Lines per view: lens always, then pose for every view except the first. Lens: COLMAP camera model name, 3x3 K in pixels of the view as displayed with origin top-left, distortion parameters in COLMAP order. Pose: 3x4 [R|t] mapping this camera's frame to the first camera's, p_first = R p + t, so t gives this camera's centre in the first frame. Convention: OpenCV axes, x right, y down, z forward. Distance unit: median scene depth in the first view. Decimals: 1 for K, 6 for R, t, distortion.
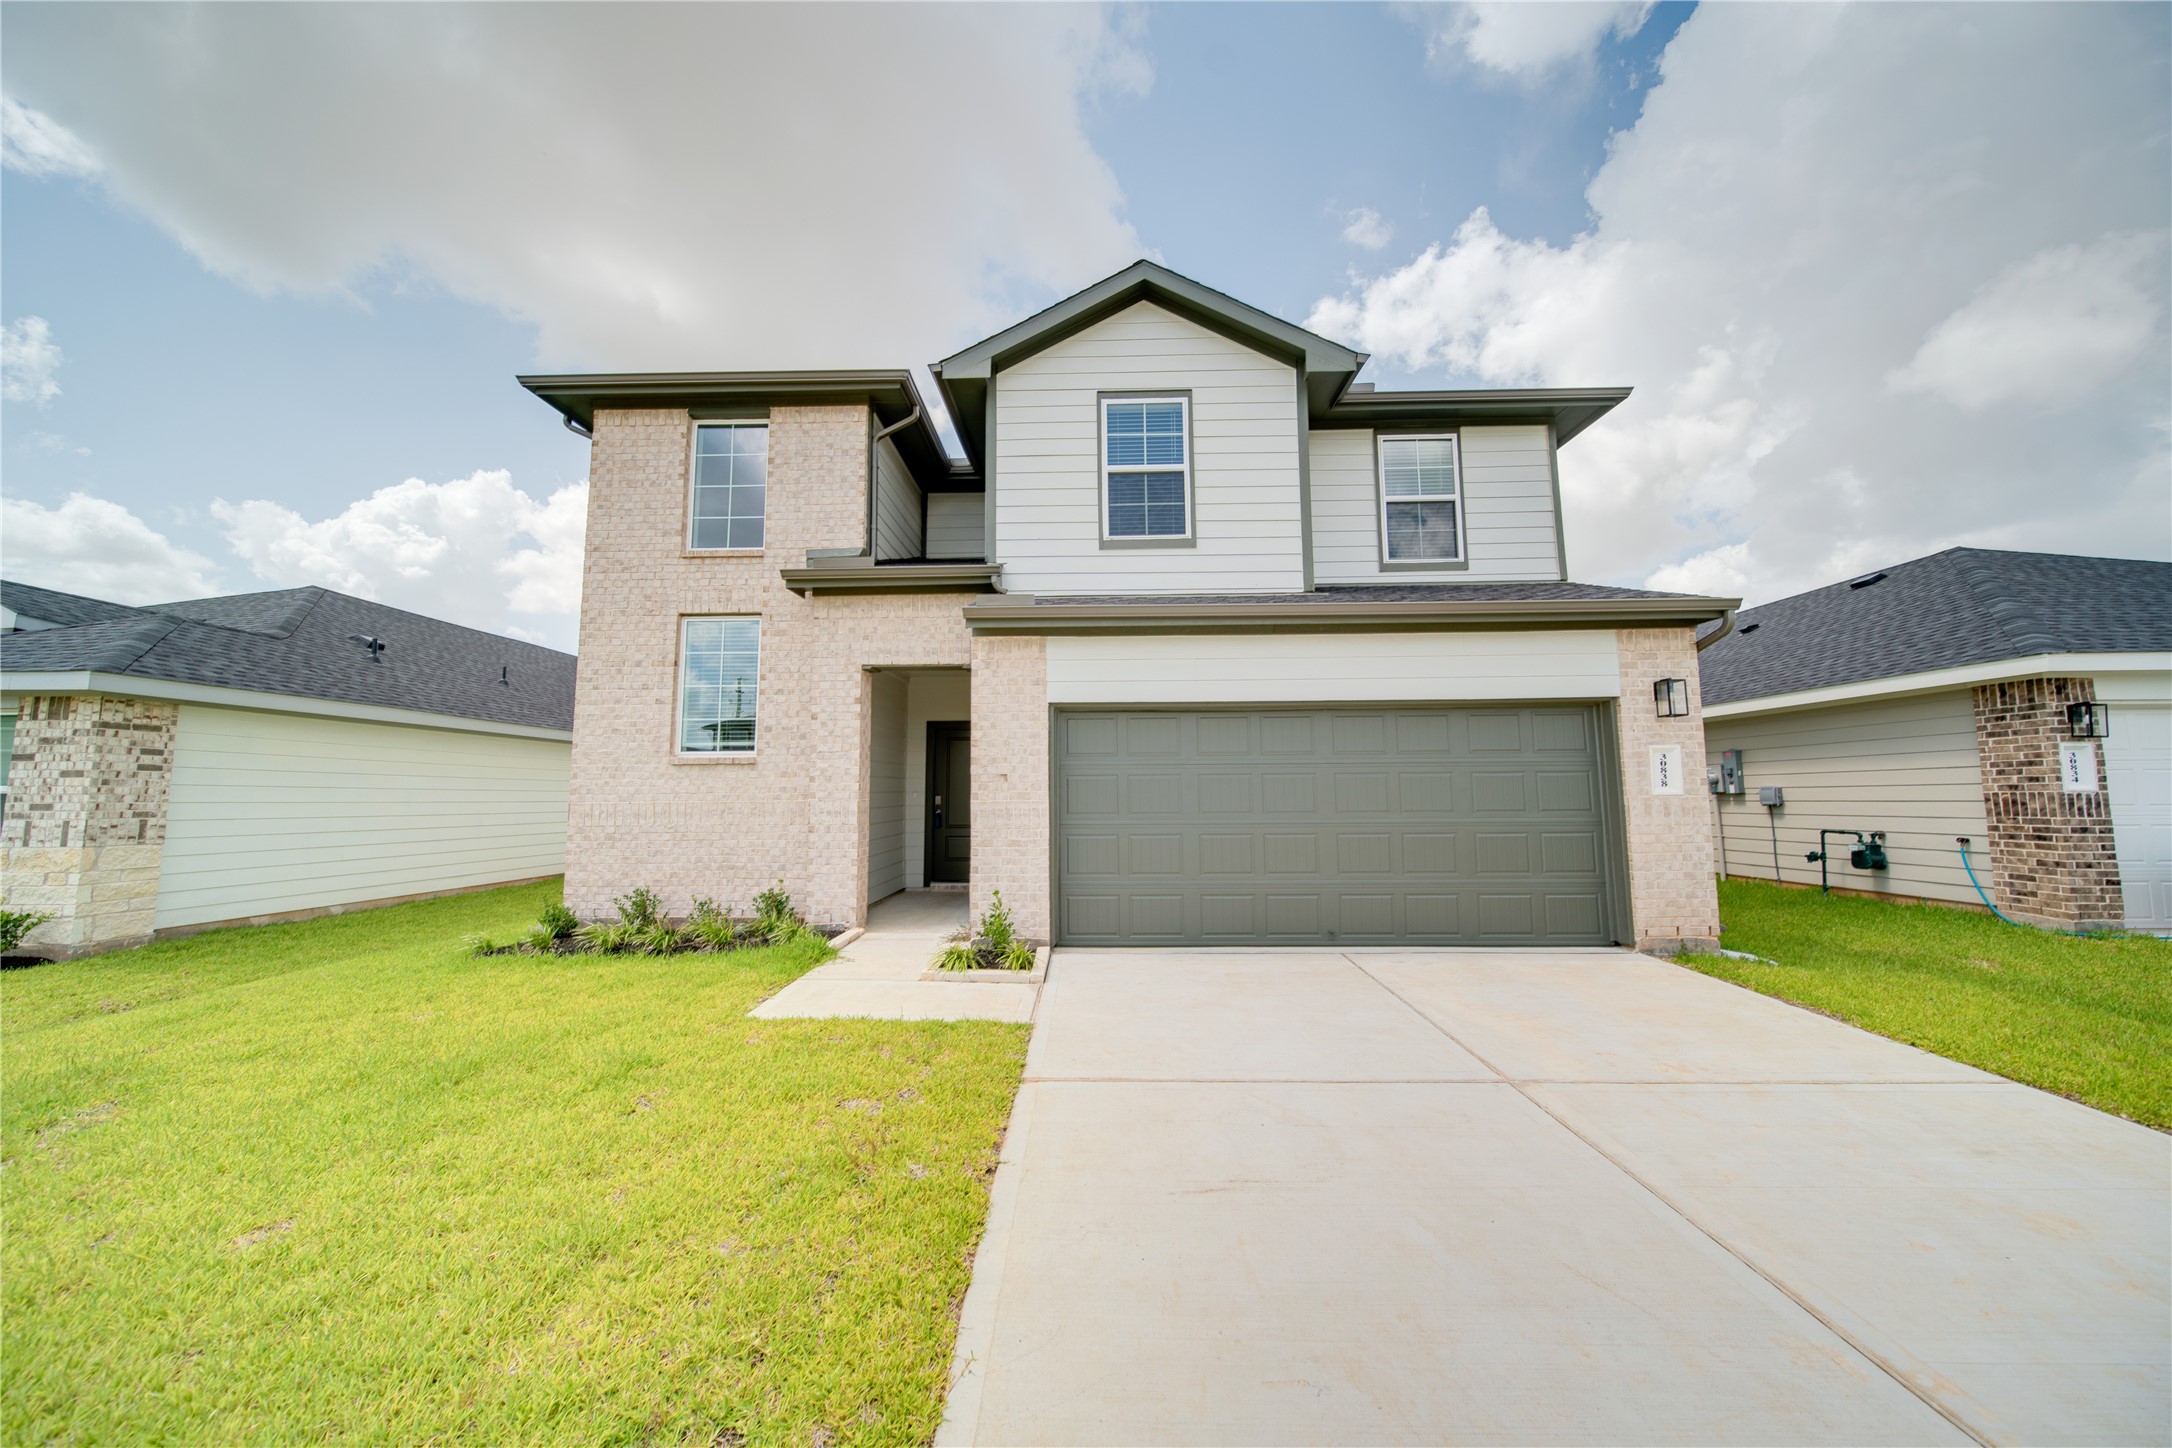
lens RADIAL K [[761.7, 0, 1081.7], [0, 761.7, 717.4], [0, 0, 1]] dist [0.002833, -0.002668]
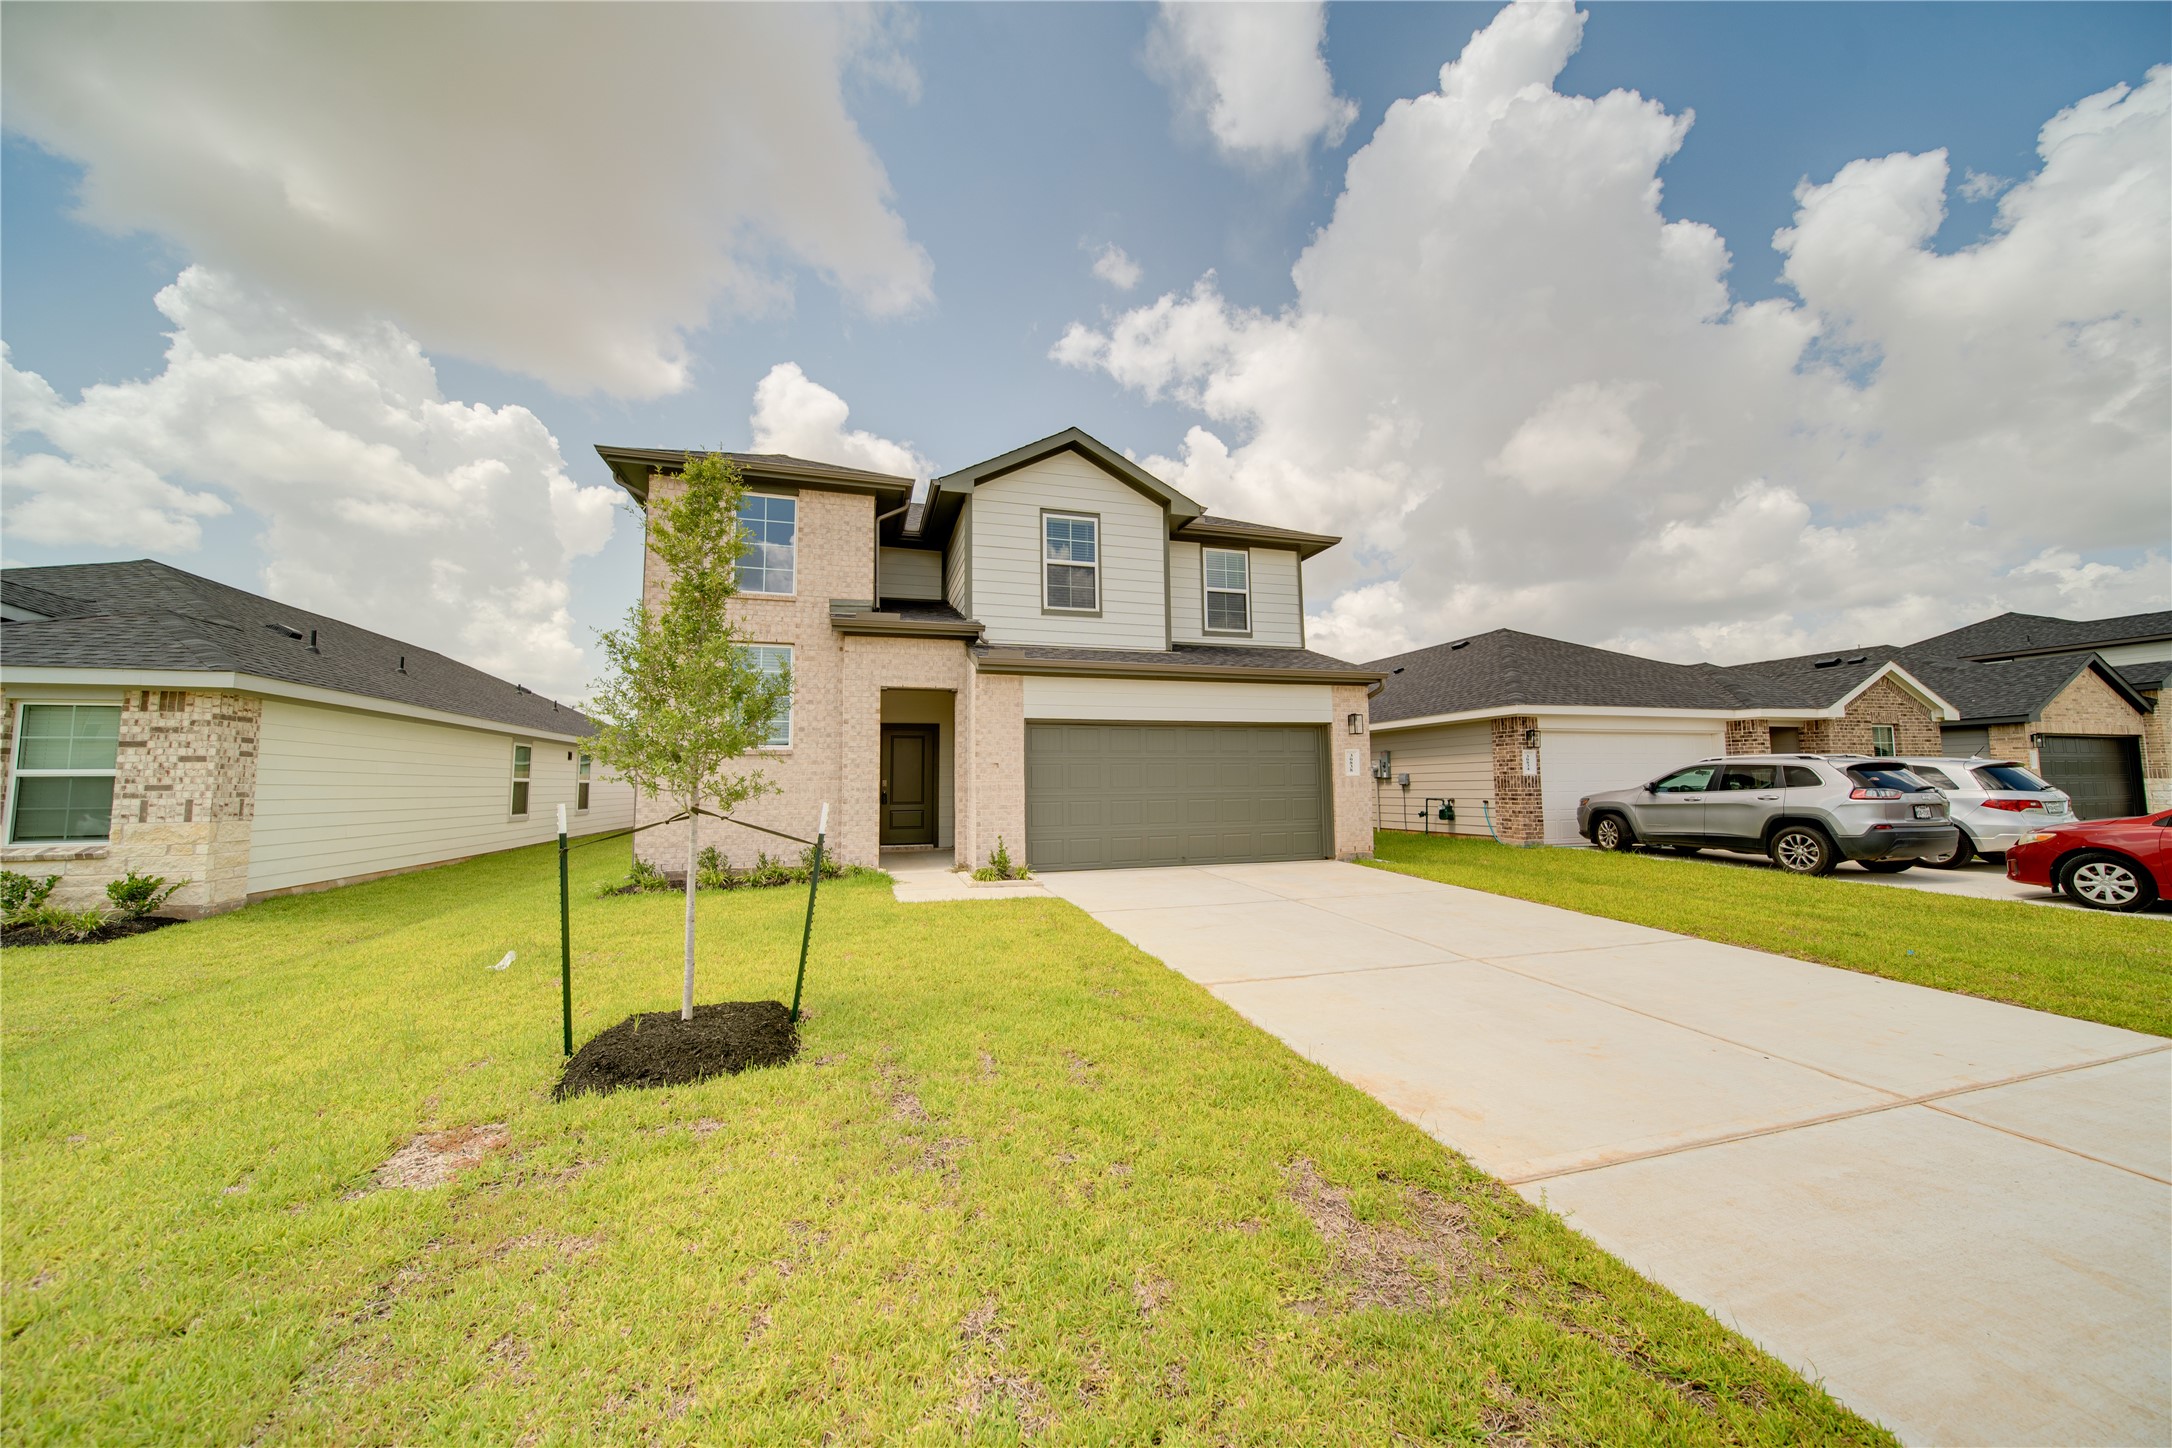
lens RADIAL K [[761.7, 0, 1081.7], [0, 761.7, 717.4], [0, 0, 1]] dist [0.002833, -0.002668]
pose [[0.949625, 0.023939, 0.312474, -0.372625], [-0.027777, 0.999583, 0.007834, -0.031836], [-0.312156, -0.016119, 0.949894, -0.468556]]
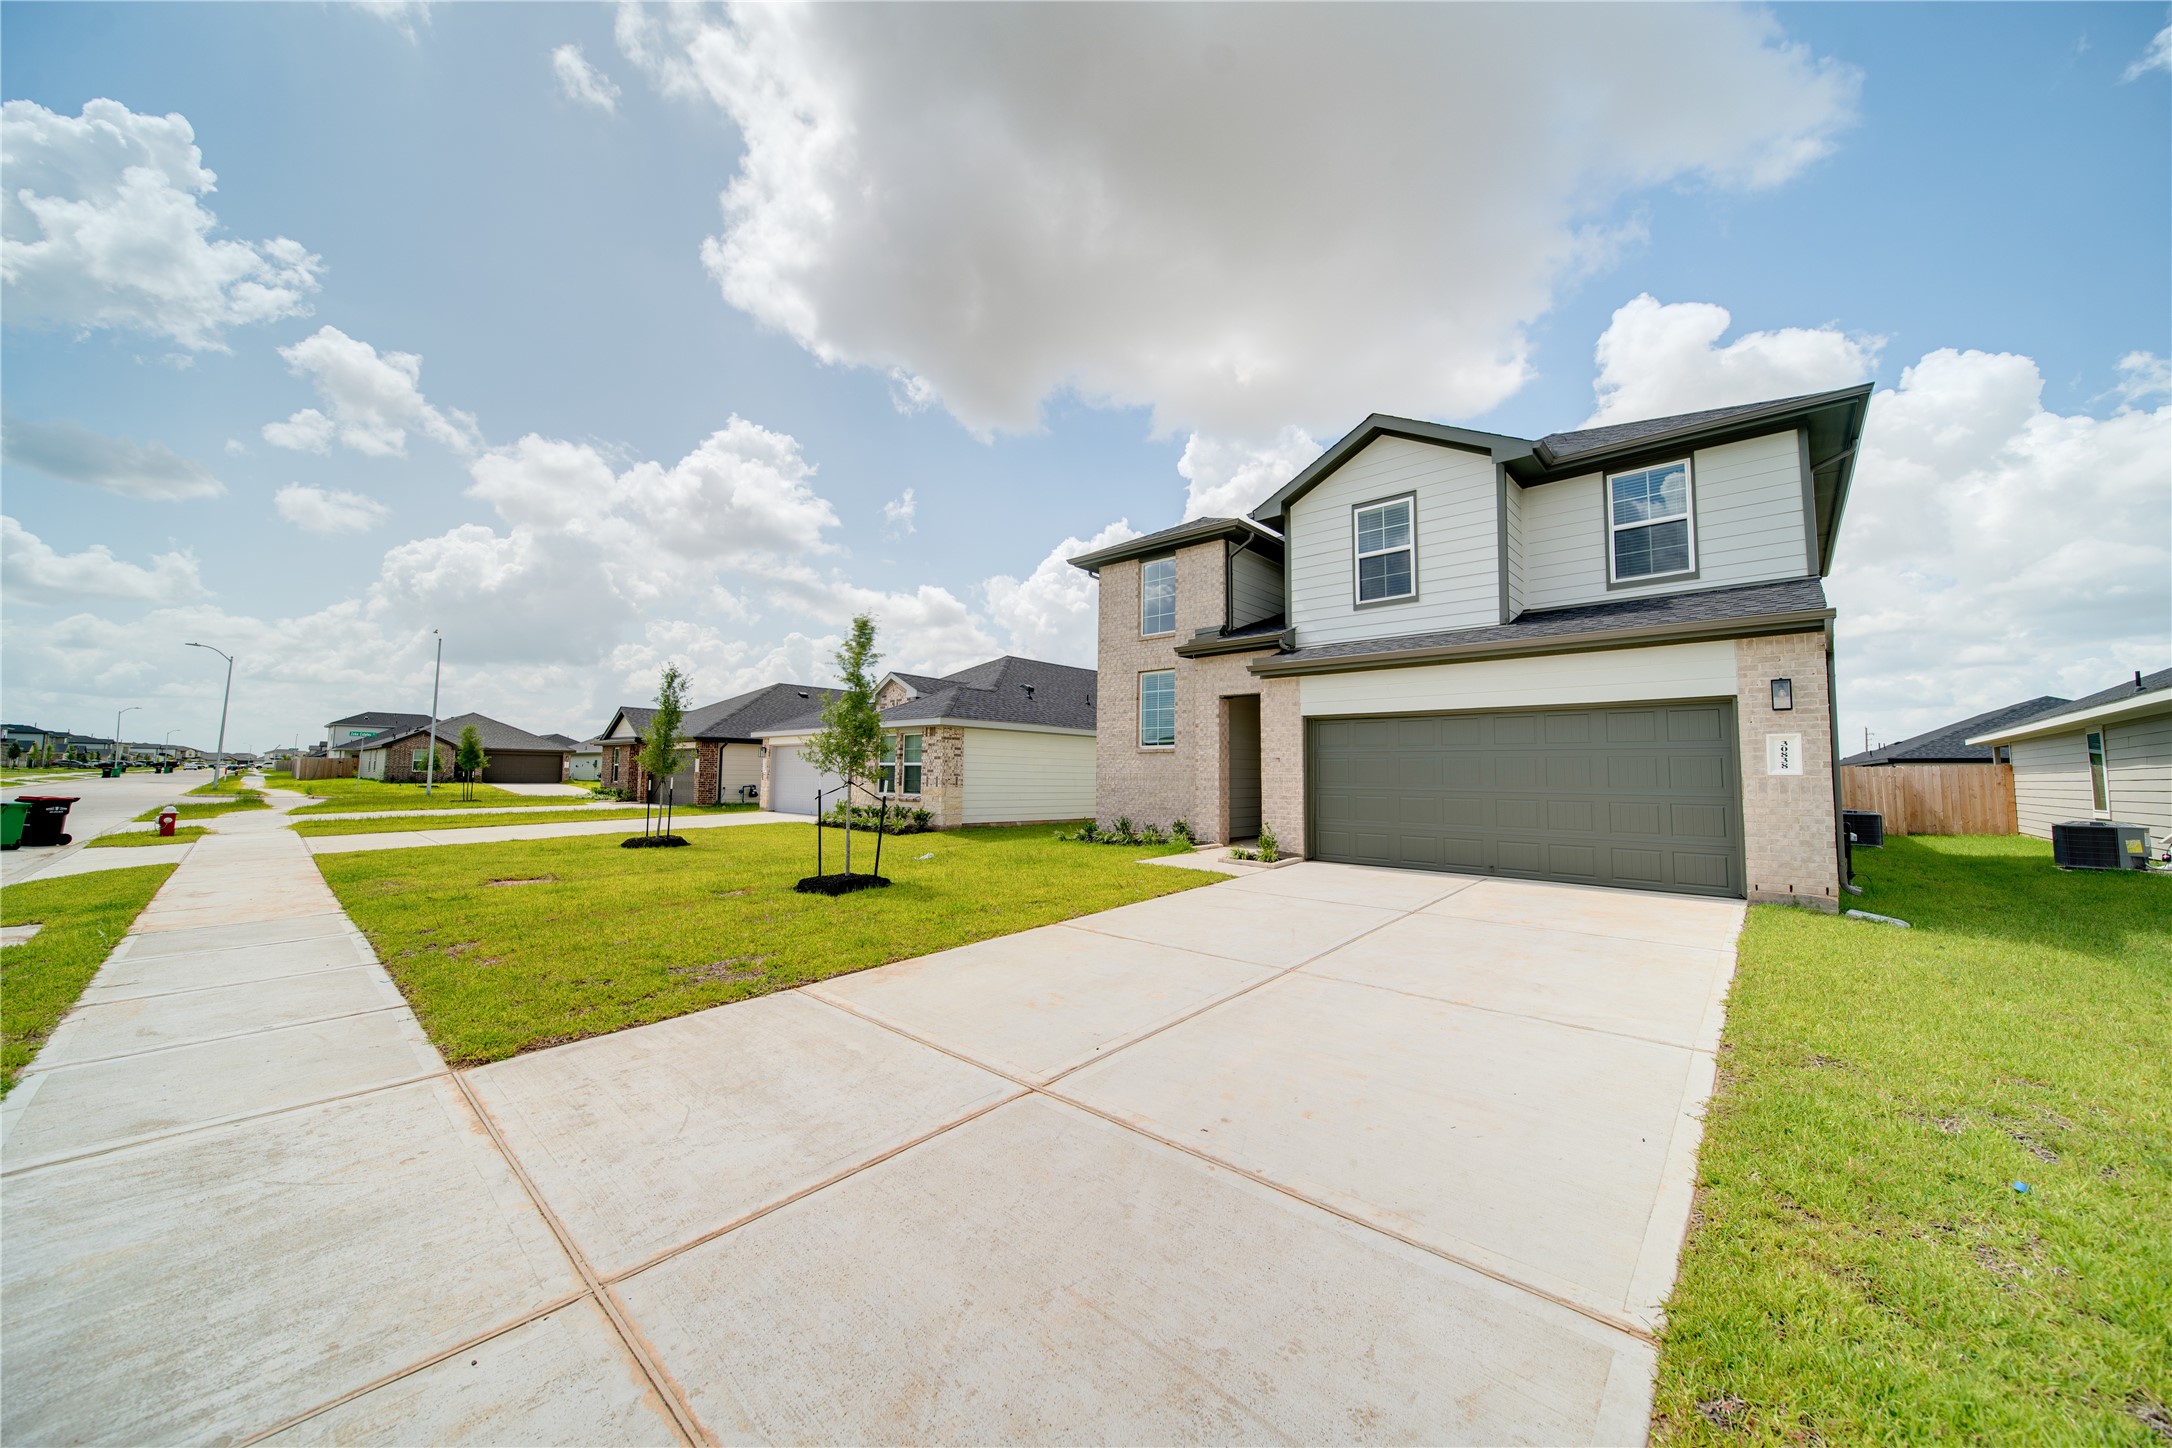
lens RADIAL K [[761.7, 0, 1081.7], [0, 761.7, 717.4], [0, 0, 1]] dist [0.002833, -0.002668]
pose [[0.755308, -0.034823, -0.654444, 0.611467], [0.050020, 0.998738, 0.004587, -0.042119], [0.653458, -0.036200, 0.756097, -0.526250]]
